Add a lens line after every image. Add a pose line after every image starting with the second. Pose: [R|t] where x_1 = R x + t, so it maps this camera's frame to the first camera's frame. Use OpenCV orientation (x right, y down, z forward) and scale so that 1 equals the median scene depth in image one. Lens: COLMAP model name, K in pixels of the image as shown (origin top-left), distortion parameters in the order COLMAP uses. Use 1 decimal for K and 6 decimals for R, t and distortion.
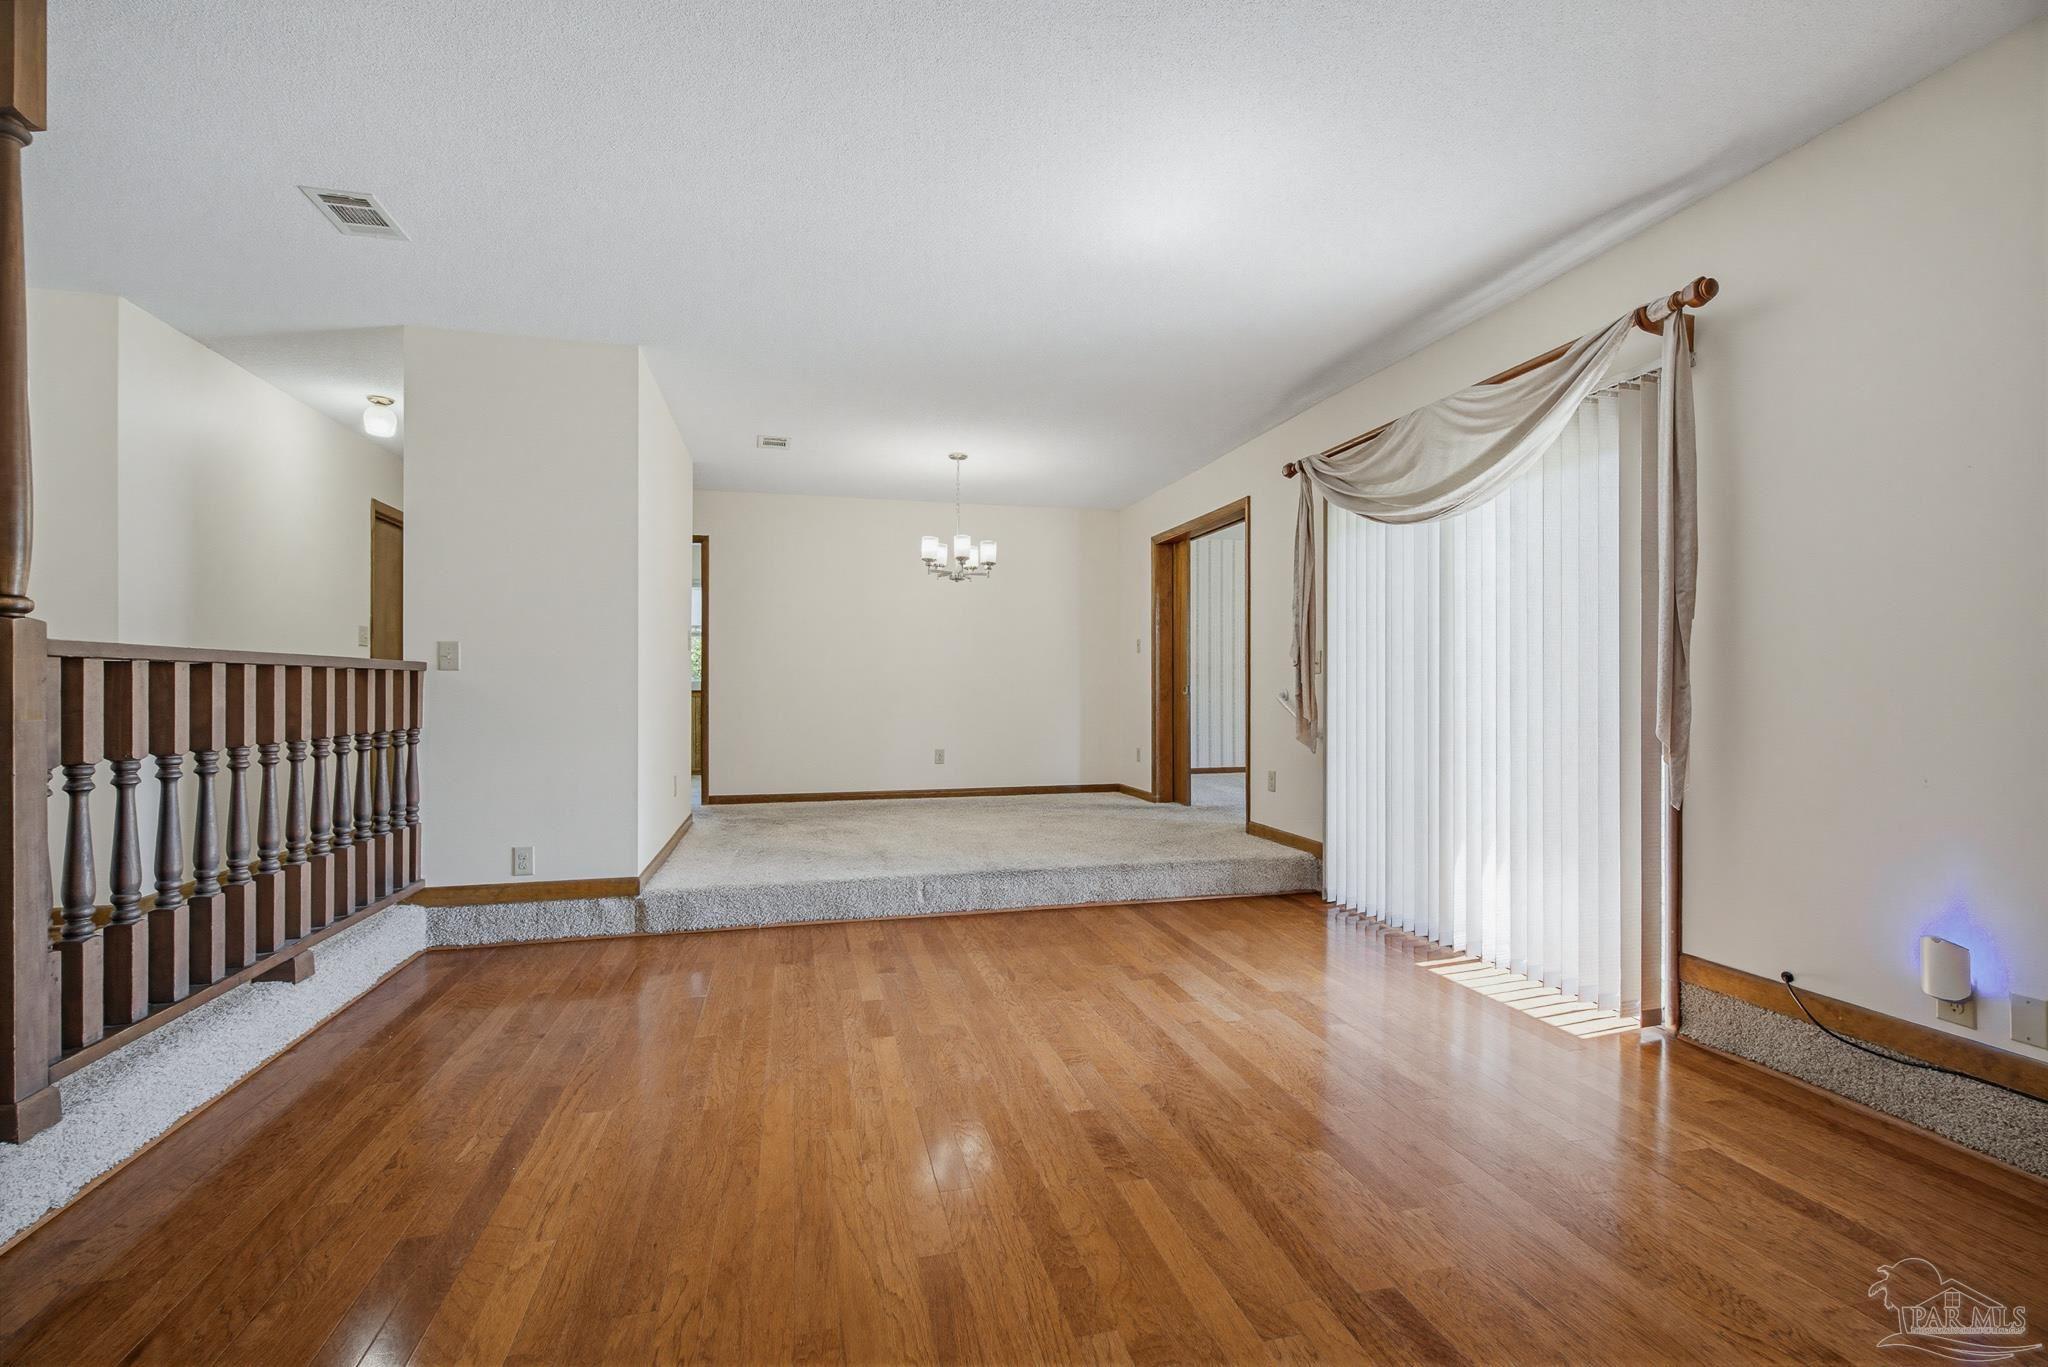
lens RADIAL K [[932.1, 0, 1030.5], [0, 932.1, 672.1], [0, 0, 1]] dist [0.011820, -0.005565]
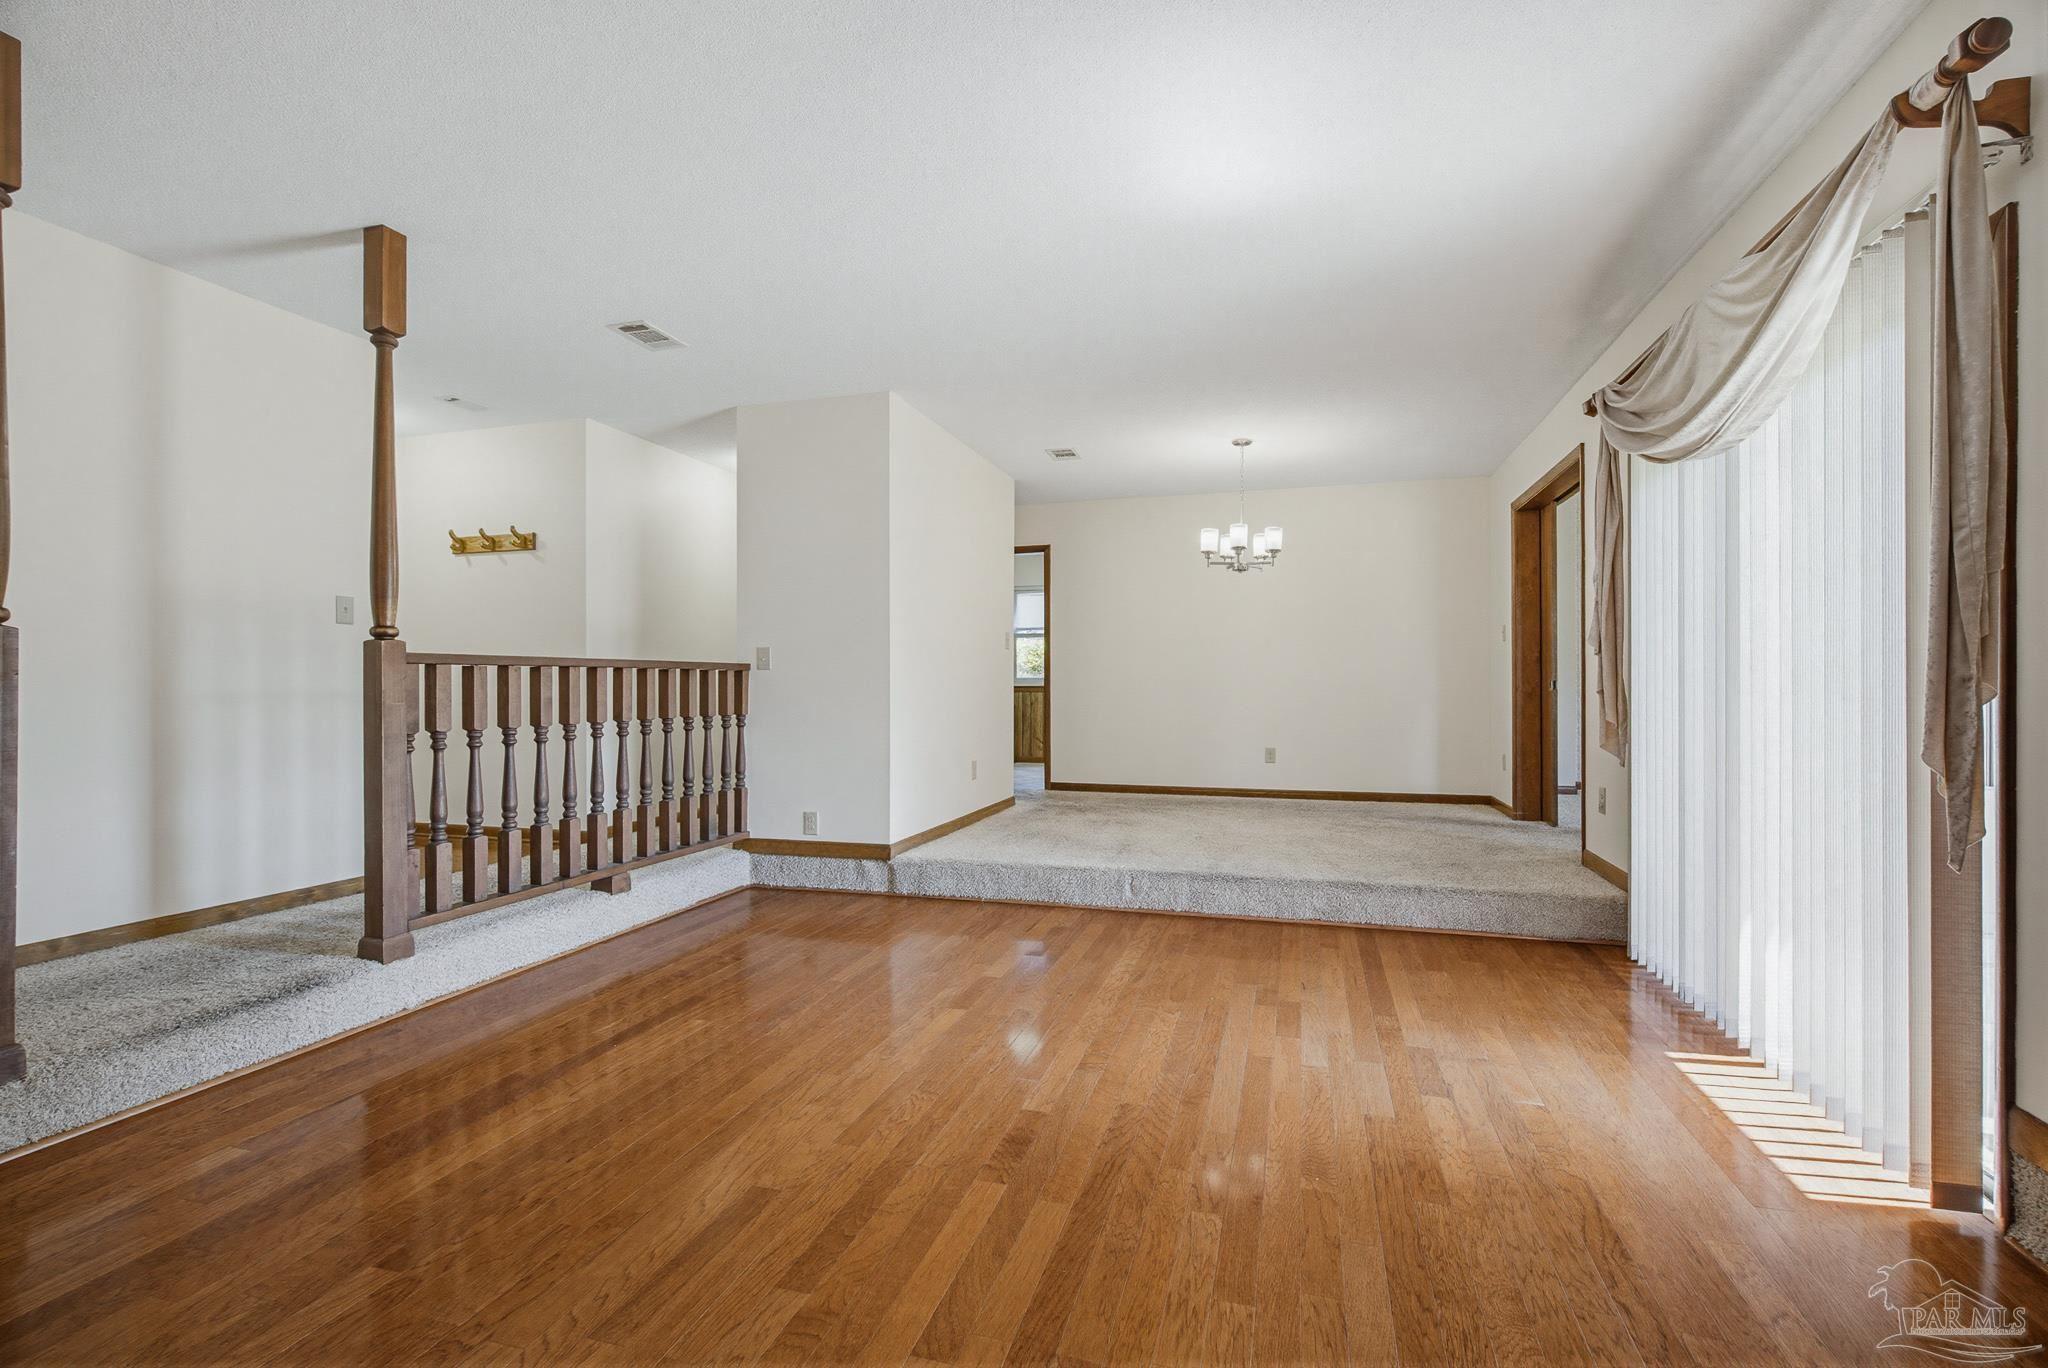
lens RADIAL K [[932.1, 0, 1030.5], [0, 932.1, 672.6], [0, 0, 1]] dist [0.011820, -0.005565]
pose [[0.854417, -0.006933, -0.519542, 0.348886], [0.009369, 0.999954, 0.002064, 0.002582], [0.519504, -0.006631, 0.854442, 0.096168]]
